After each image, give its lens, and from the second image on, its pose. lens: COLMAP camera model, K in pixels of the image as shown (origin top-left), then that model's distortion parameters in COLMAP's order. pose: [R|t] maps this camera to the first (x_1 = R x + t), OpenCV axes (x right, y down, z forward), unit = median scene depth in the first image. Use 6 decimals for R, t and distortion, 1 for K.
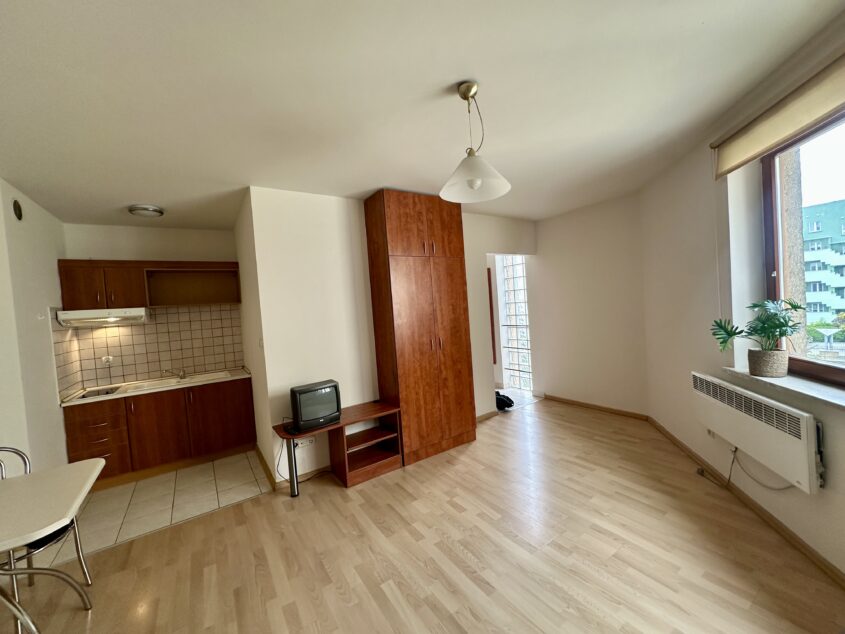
lens RADIAL K [[336.3, 0, 421.7], [0, 336.3, 315.9], [0, 0, 1]] dist [-0.002340, 0.000012]
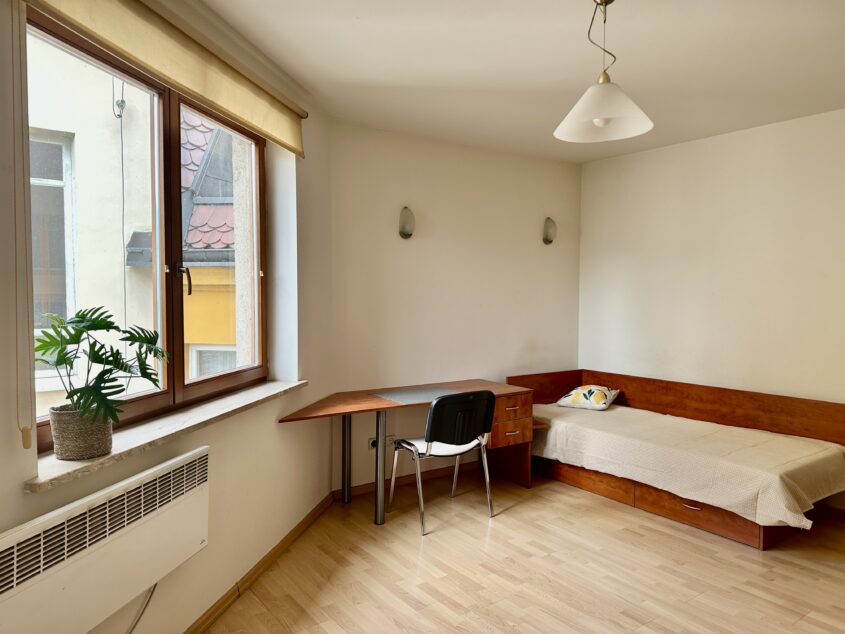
lens RADIAL K [[592.2, 0, 418.2], [0, 592.2, 310.9], [0, 0, 1]] dist [0.048322, -0.051358]
pose [[-0.996887, 0.068791, -0.038528, 0.342199], [0.066250, 0.995765, 0.063745, -0.044619], [0.042750, 0.060994, -0.997222, 1.247167]]
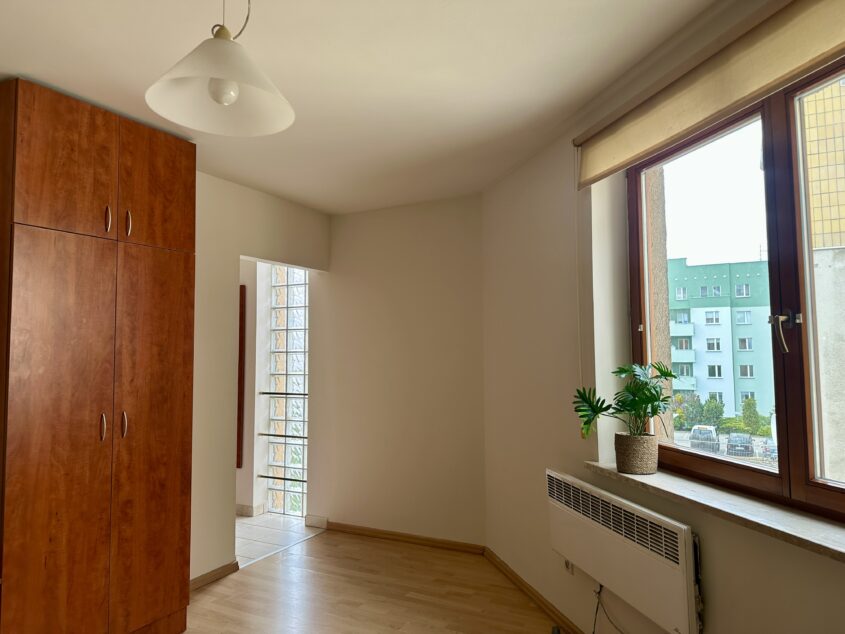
lens RADIAL K [[592.2, 0, 416.0], [0, 592.2, 309.8], [0, 0, 1]] dist [0.048322, -0.051358]
pose [[0.882031, 0.096133, 0.461280, 0.015886], [-0.040467, 0.990804, -0.129111, 0.014857], [-0.469450, 0.095213, 0.877810, 0.061573]]
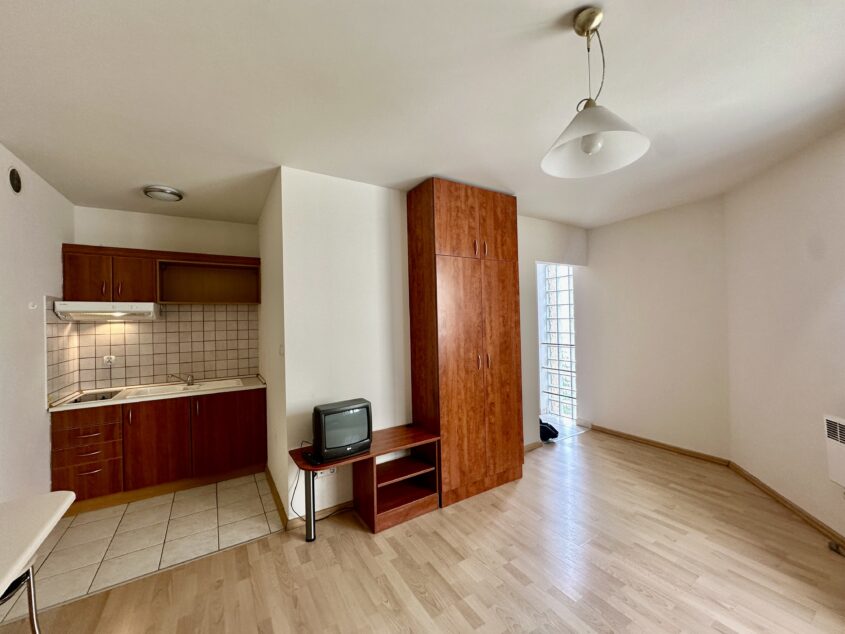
lens RADIAL K [[336.3, 0, 423.0], [0, 336.3, 316.3], [0, 0, 1]] dist [-0.002340, 0.000012]
pose [[0.998224, 0.048290, -0.034890, -0.087766], [-0.049593, 0.998066, -0.037491, 0.009493], [0.033012, 0.039154, 0.998688, 0.148206]]
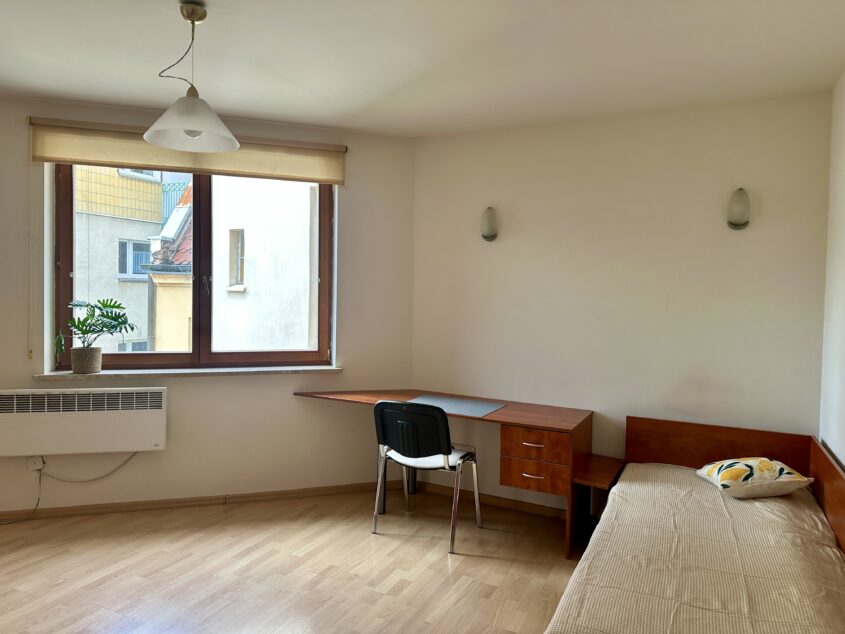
lens RADIAL K [[592.2, 0, 412.3], [0, 592.2, 302.6], [0, 0, 1]] dist [0.048322, -0.051358]
pose [[-0.504248, 0.042440, 0.862515, -0.691707], [0.040925, 0.998844, -0.025223, 0.032101], [-0.862589, 0.022580, -0.505402, 0.684794]]
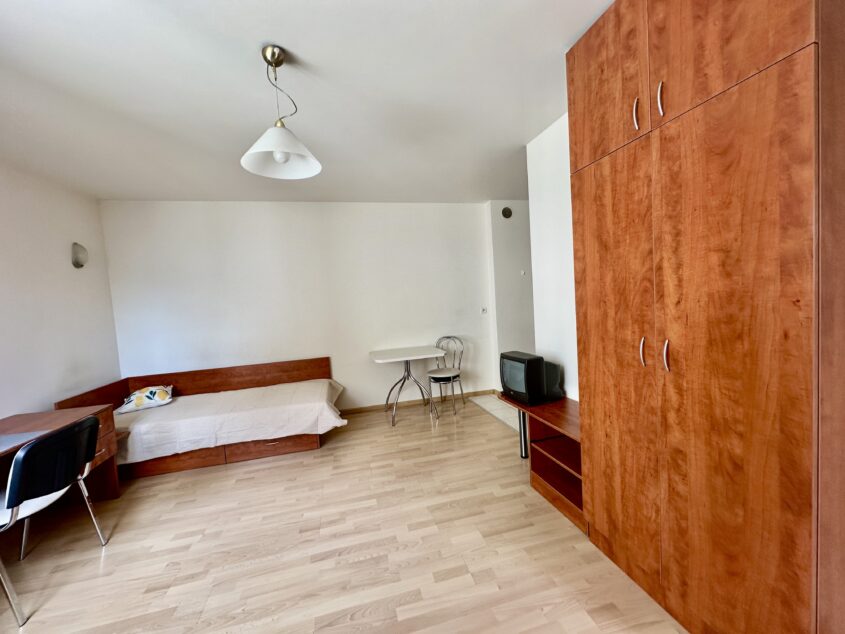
lens RADIAL K [[336.3, 0, 424.6], [0, 336.3, 316.4], [0, 0, 1]] dist [-0.002340, 0.000012]
pose [[-0.319381, 0.145411, -0.936403, 0.516474], [0.058979, 0.989291, 0.133508, -0.031267], [0.945789, -0.012588, -0.324537, 0.893842]]
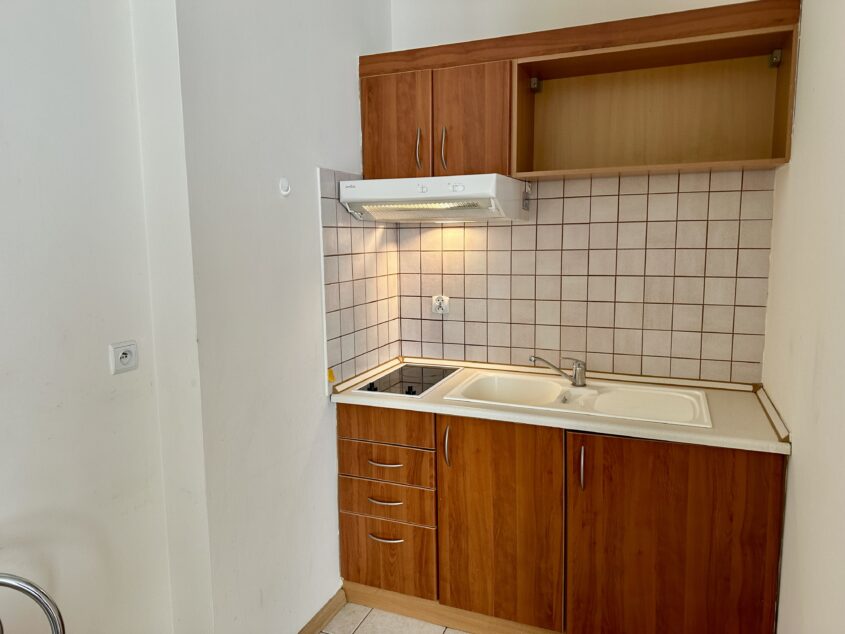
lens RADIAL K [[592.2, 0, 417.6], [0, 592.2, 312.2], [0, 0, 1]] dist [0.048322, -0.051358]
pose [[0.548607, 0.169922, -0.818631, -0.370320], [-0.052007, 0.984169, 0.169430, 0.017640], [0.834461, -0.050376, 0.548760, 0.627799]]
